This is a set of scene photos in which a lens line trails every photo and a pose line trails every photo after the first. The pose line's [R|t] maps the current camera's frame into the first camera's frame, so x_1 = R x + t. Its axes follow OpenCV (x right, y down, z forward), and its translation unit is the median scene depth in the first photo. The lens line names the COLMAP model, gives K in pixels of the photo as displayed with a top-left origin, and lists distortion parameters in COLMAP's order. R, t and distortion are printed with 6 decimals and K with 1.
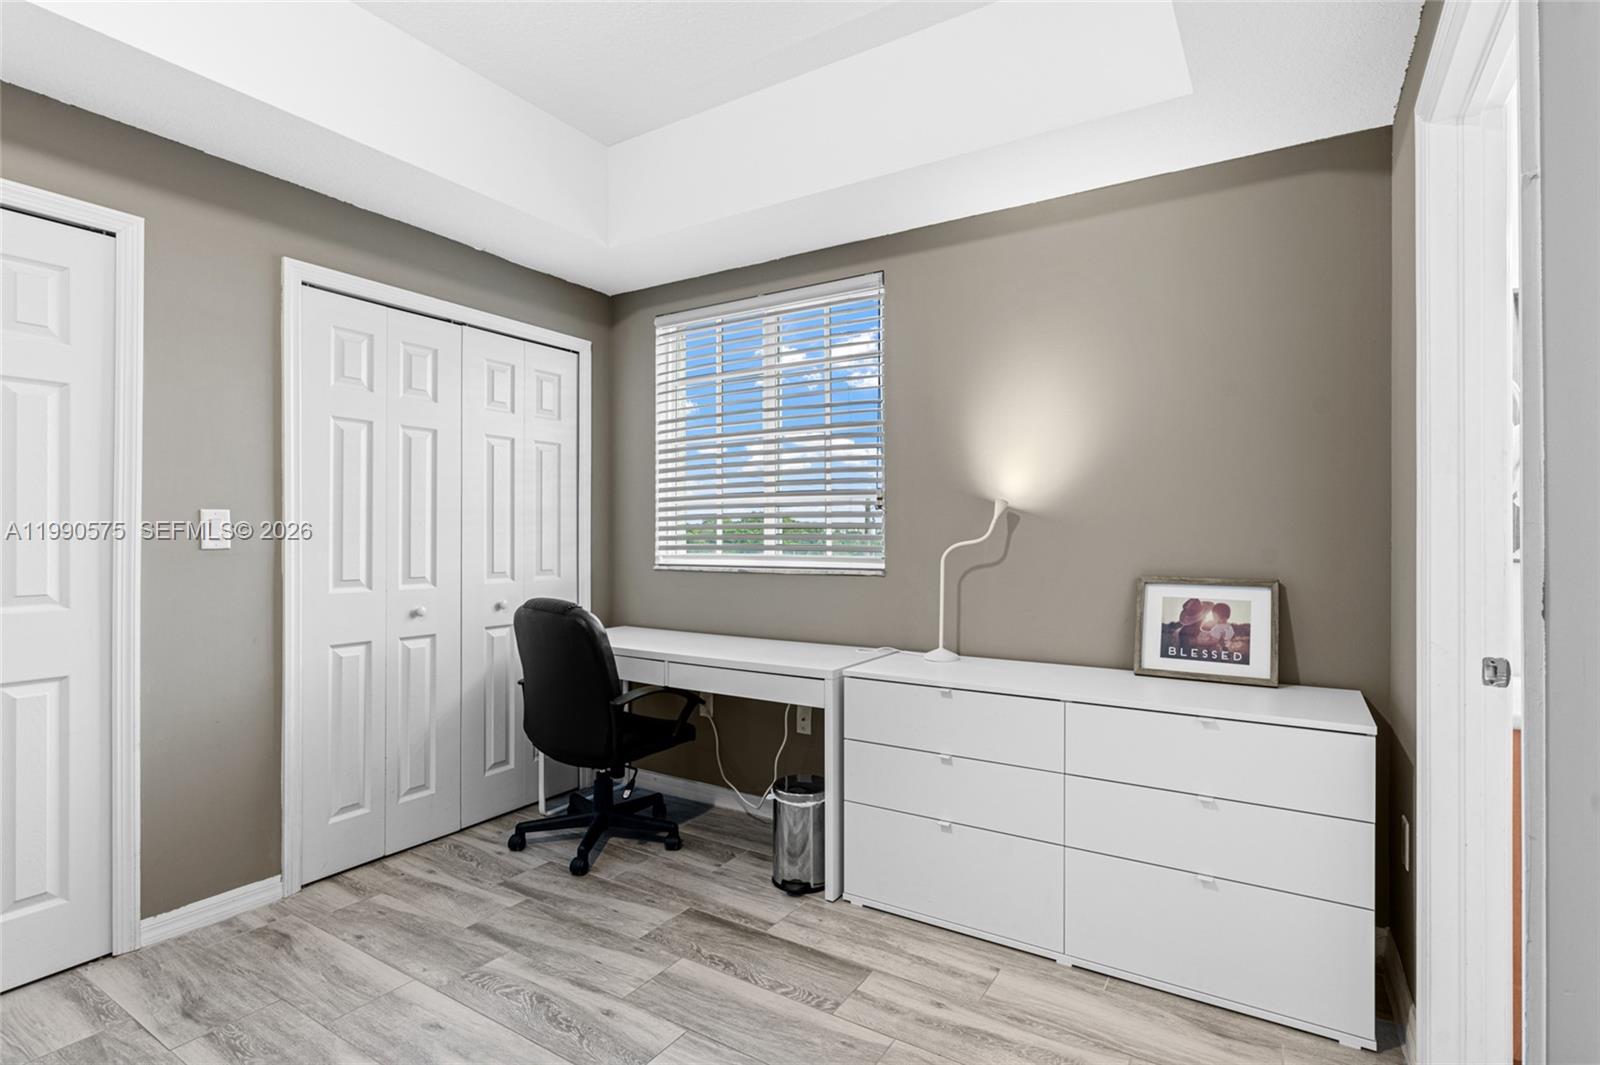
lens RADIAL K [[788.3, 0, 791.4], [0, 788.3, 533.0], [0, 0, 1]] dist [-0.002292, 0.001856]
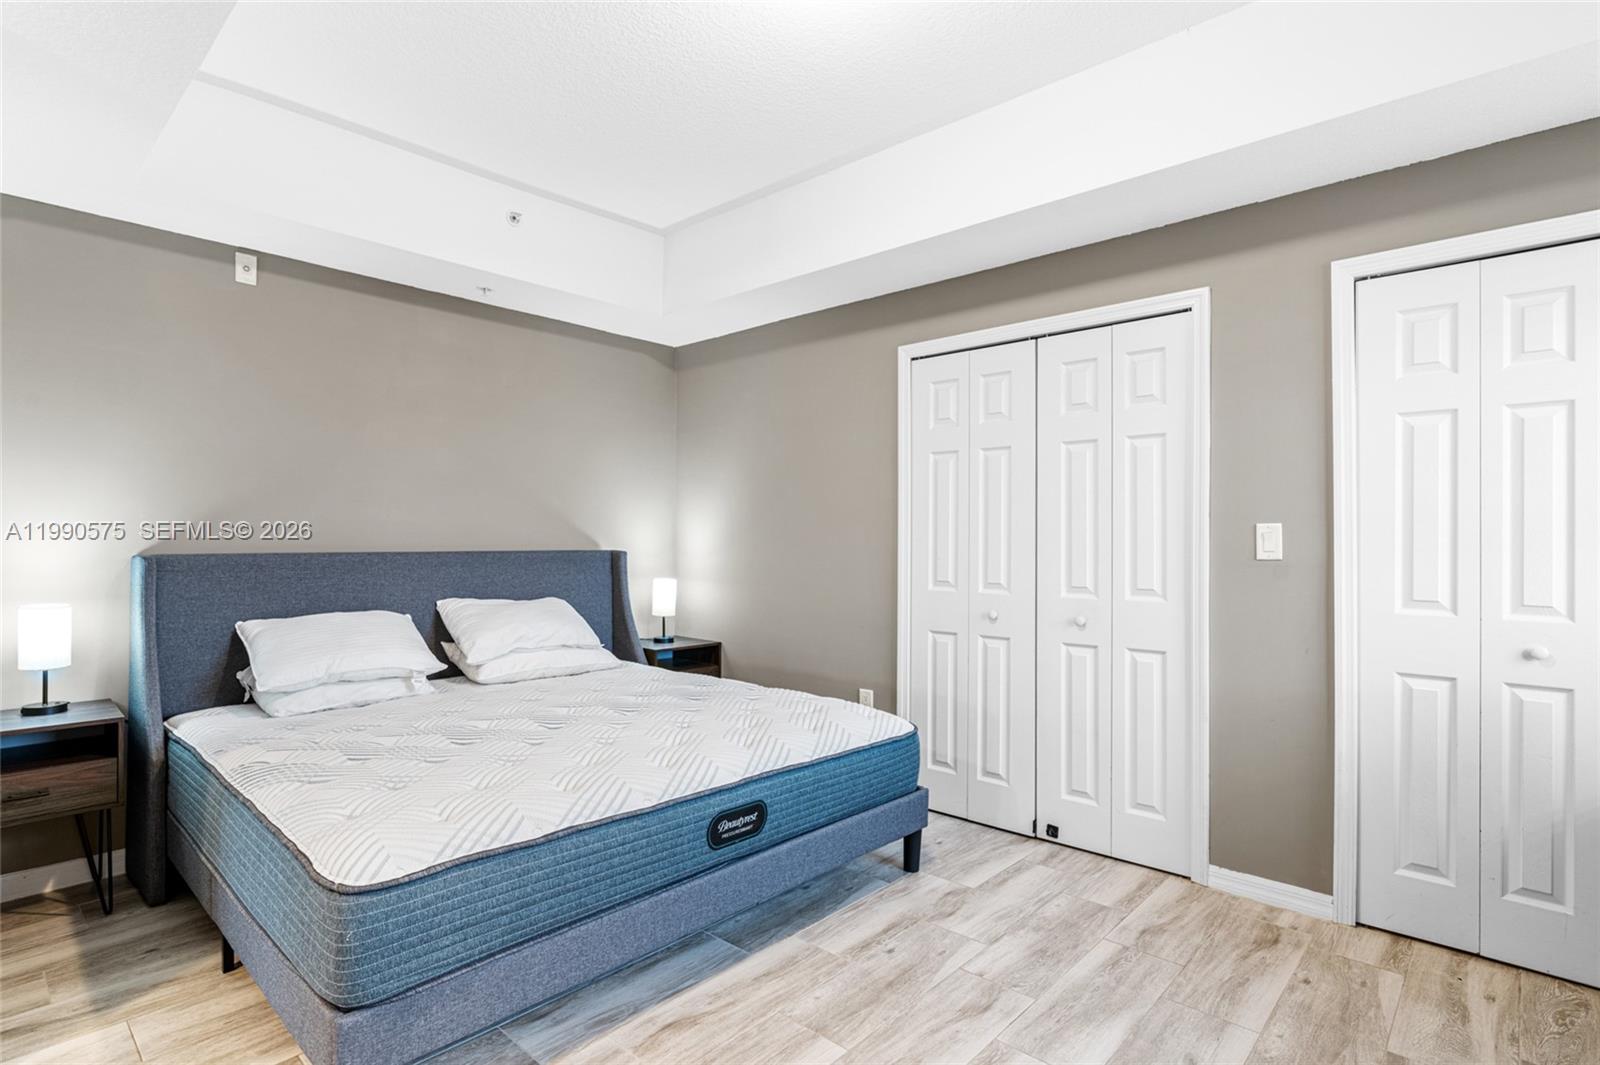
lens RADIAL K [[788.3, 0, 791.4], [0, 788.3, 533.0], [0, 0, 1]] dist [-0.002292, 0.001856]
pose [[-0.175424, -0.010537, -0.984437, 0.460349], [-0.000499, 0.999944, -0.010615, -0.005024], [0.984493, -0.001371, -0.175419, 0.546549]]
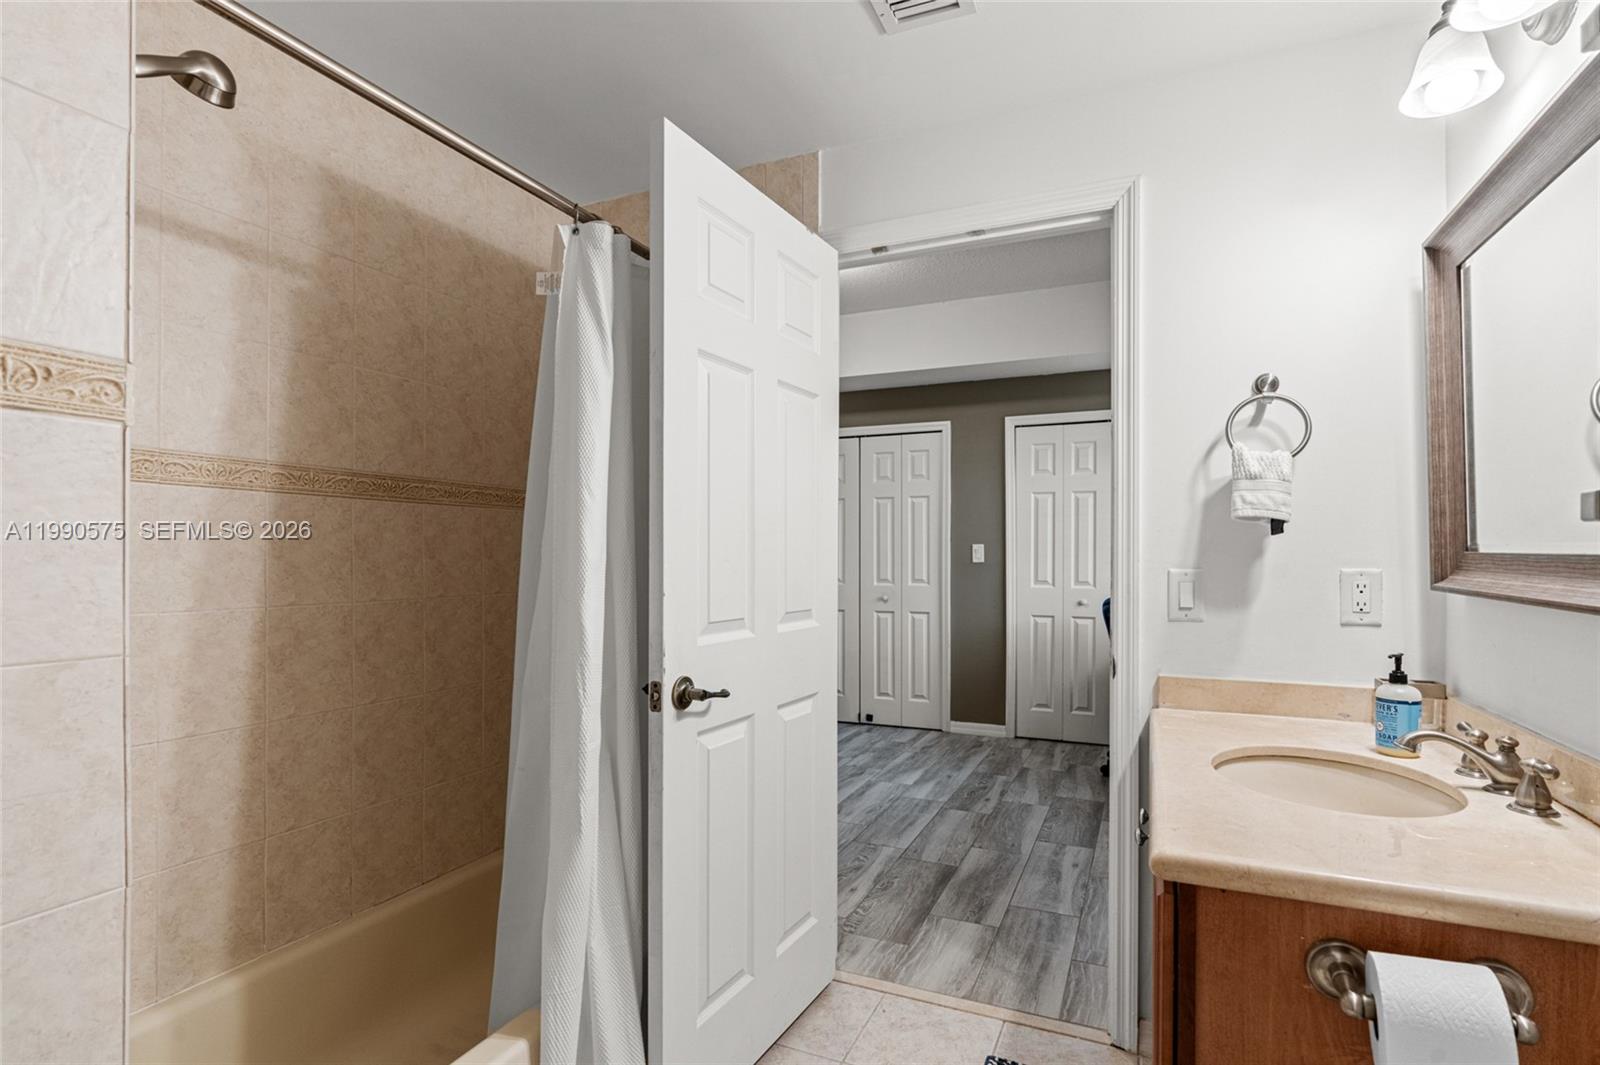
lens RADIAL K [[771.8, 0, 775.5], [0, 771.8, 551.9], [0, 0, 1]] dist [-0.001418, 0.000246]
pose [[0.116223, -0.002620, -0.993220, 1.317297], [0.003479, 0.999991, -0.002230, -0.006458], [0.993217, -0.003197, 0.116231, 0.204598]]
